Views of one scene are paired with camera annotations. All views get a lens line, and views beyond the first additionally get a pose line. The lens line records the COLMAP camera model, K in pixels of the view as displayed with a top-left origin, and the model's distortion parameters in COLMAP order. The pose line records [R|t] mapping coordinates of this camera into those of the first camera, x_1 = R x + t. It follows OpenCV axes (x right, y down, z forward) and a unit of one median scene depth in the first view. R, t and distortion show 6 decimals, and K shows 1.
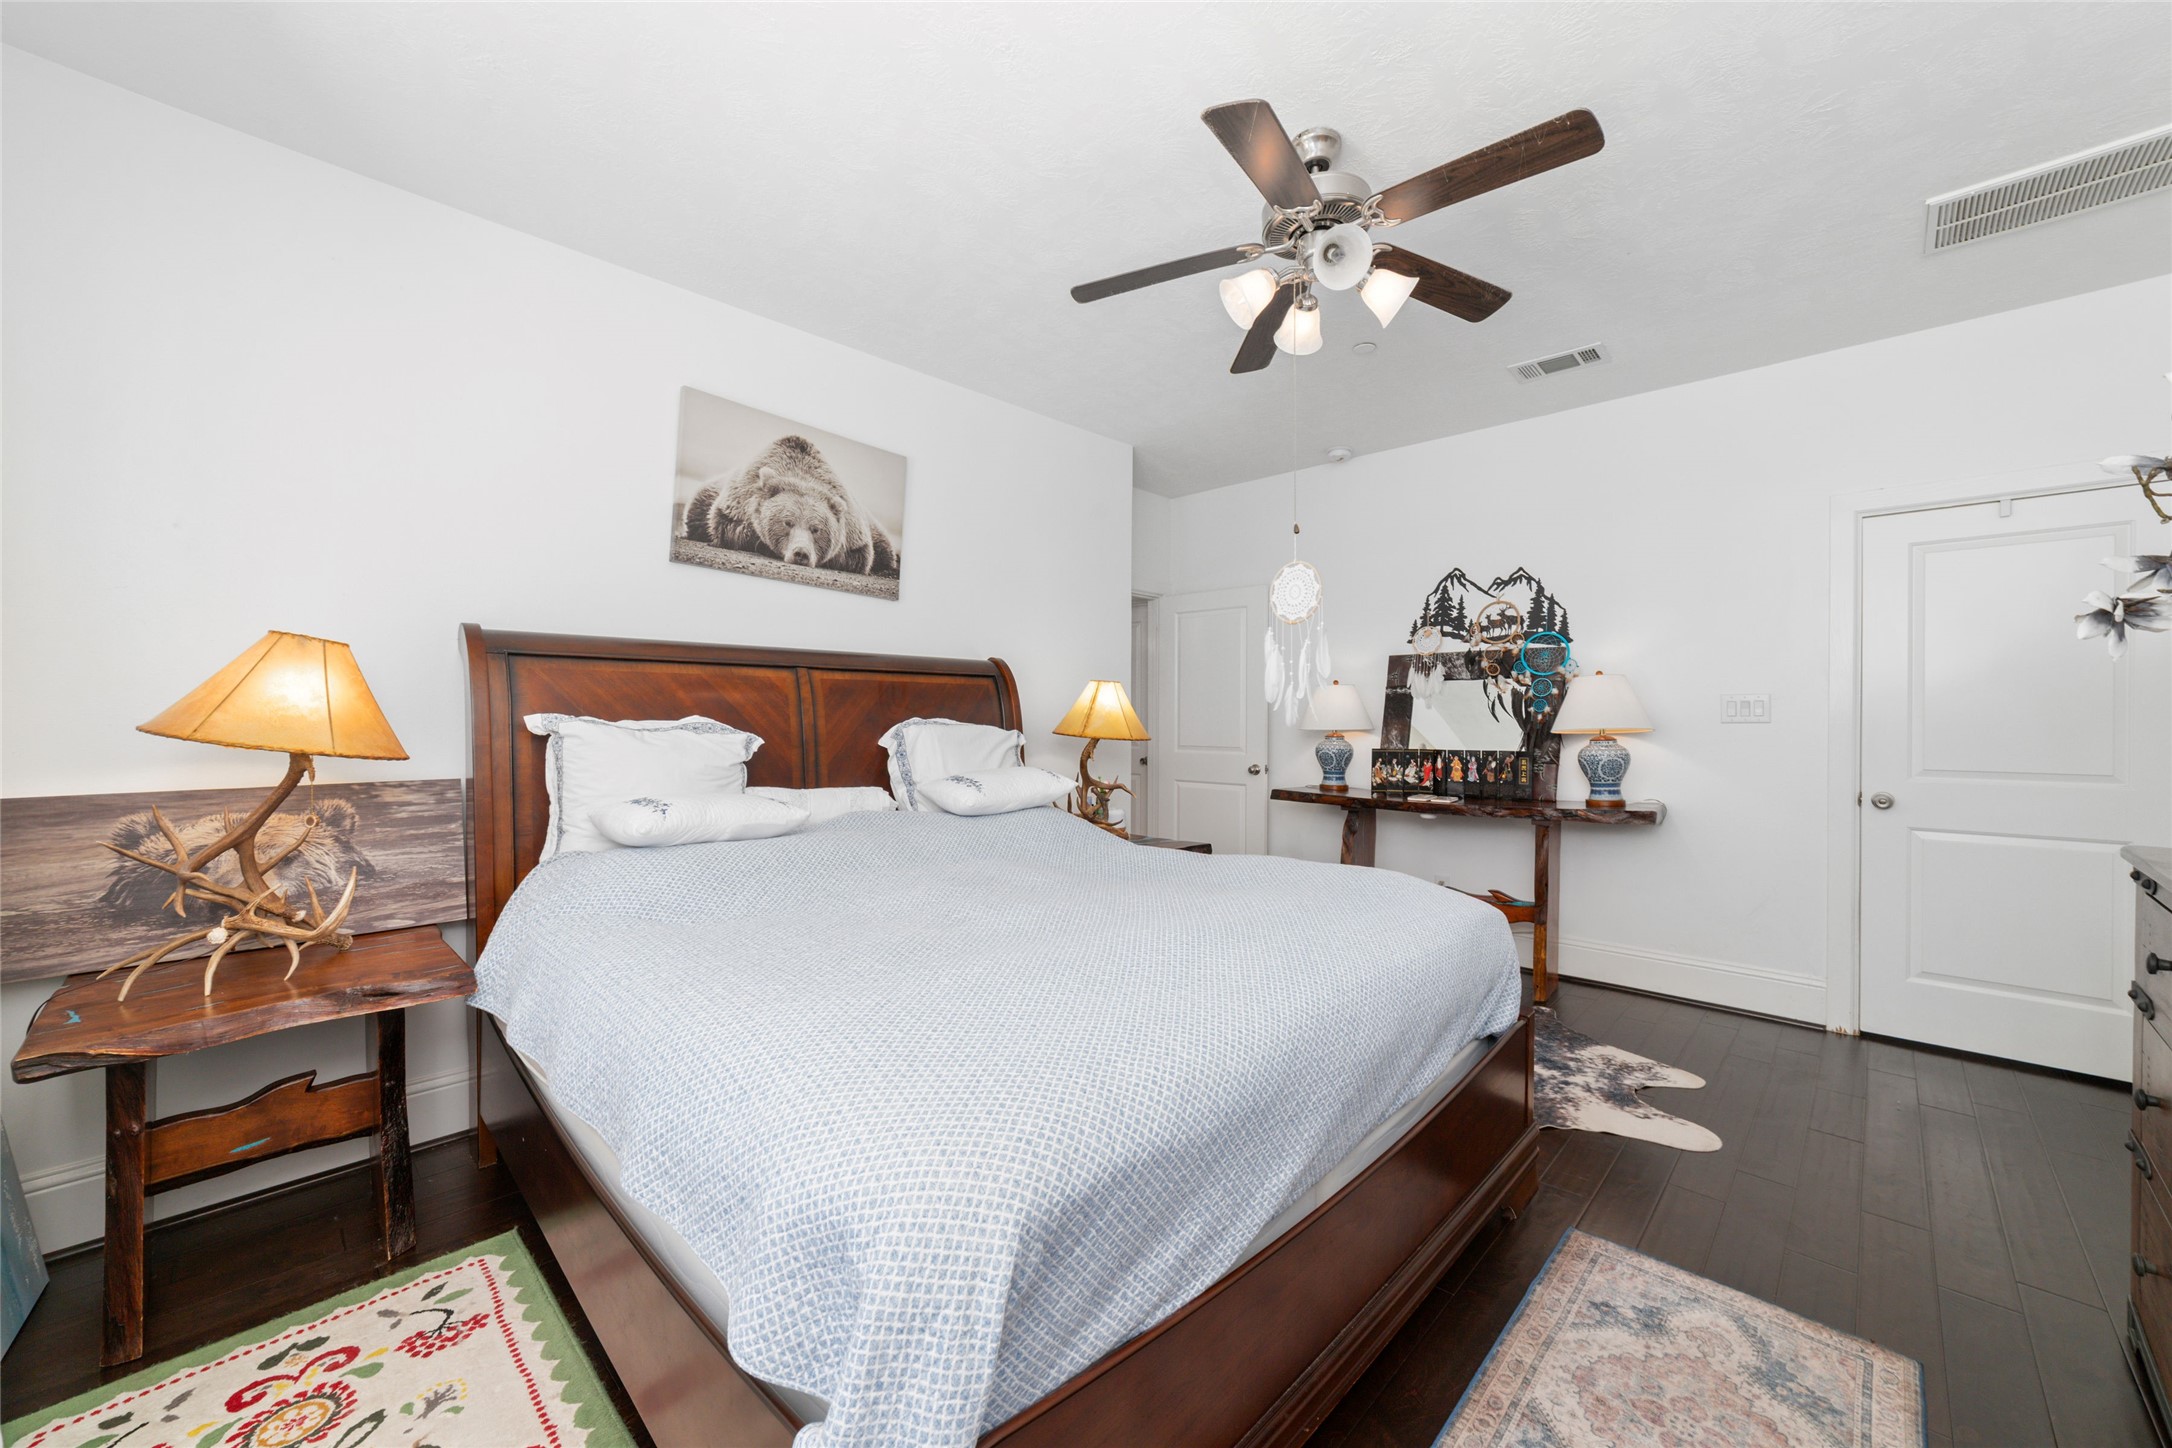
lens RADIAL K [[830.2, 0, 1081.0], [0, 830.2, 721.3], [0, 0, 1]] dist [-0.022336, 0.005791]
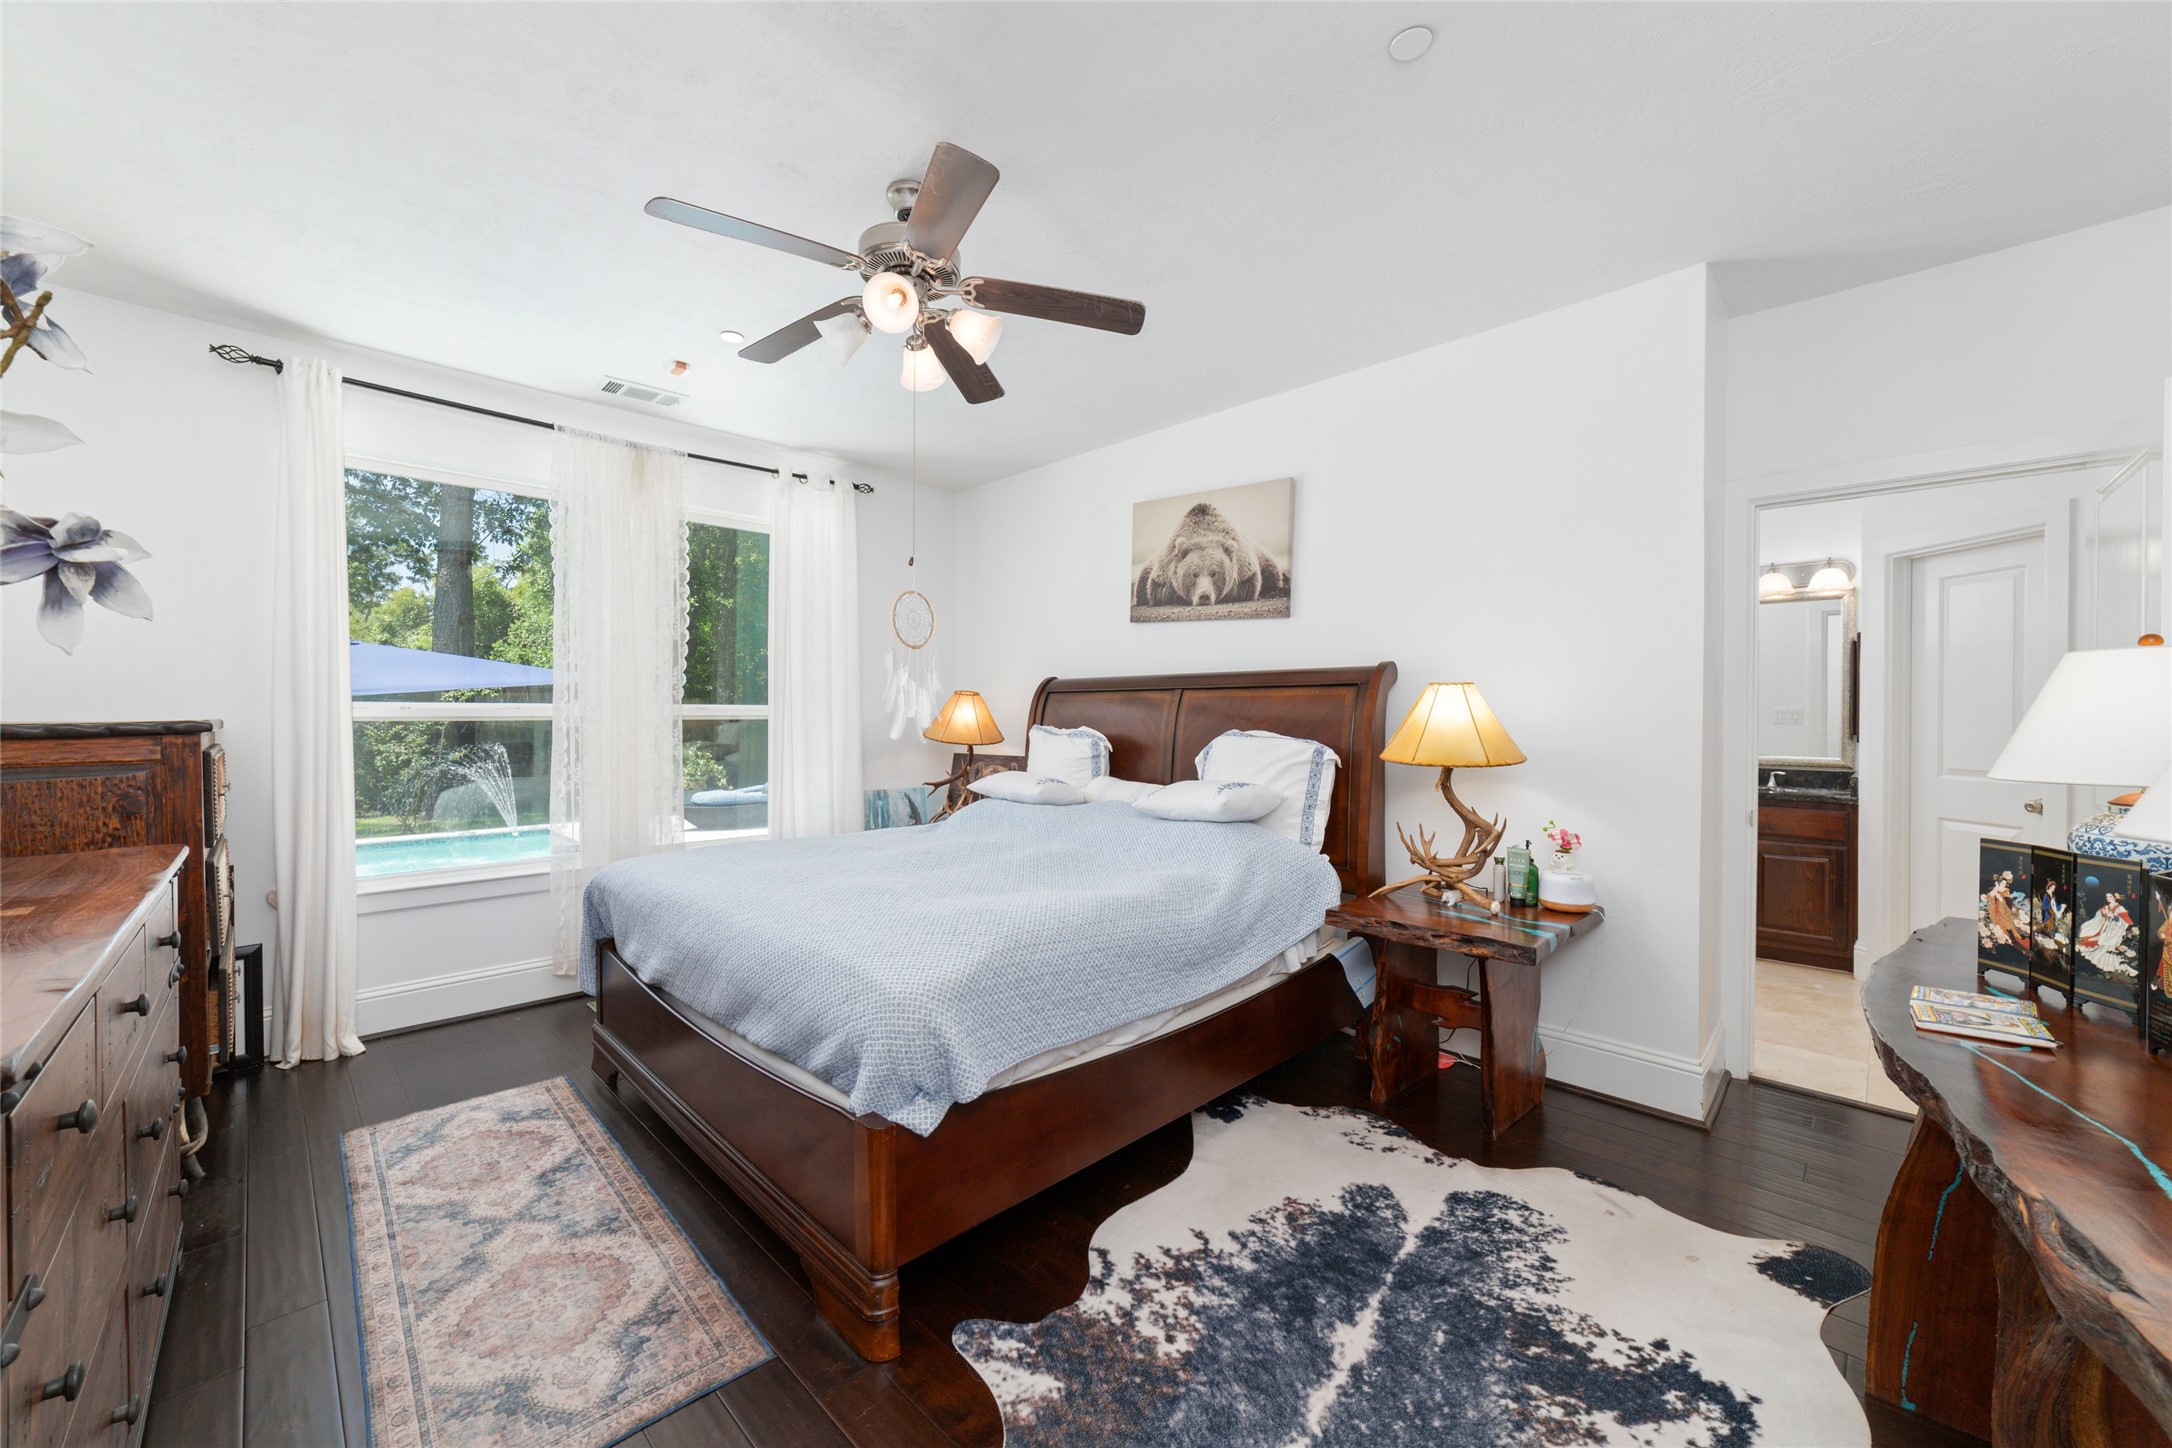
lens RADIAL K [[830.2, 0, 1081.7], [0, 830.2, 723.5], [0, 0, 1]] dist [-0.022336, 0.005791]
pose [[-0.035478, 0.006670, -0.999348, 0.929729], [-0.018288, 0.999806, 0.007322, -0.017539], [0.999203, 0.018536, -0.035349, 0.878708]]
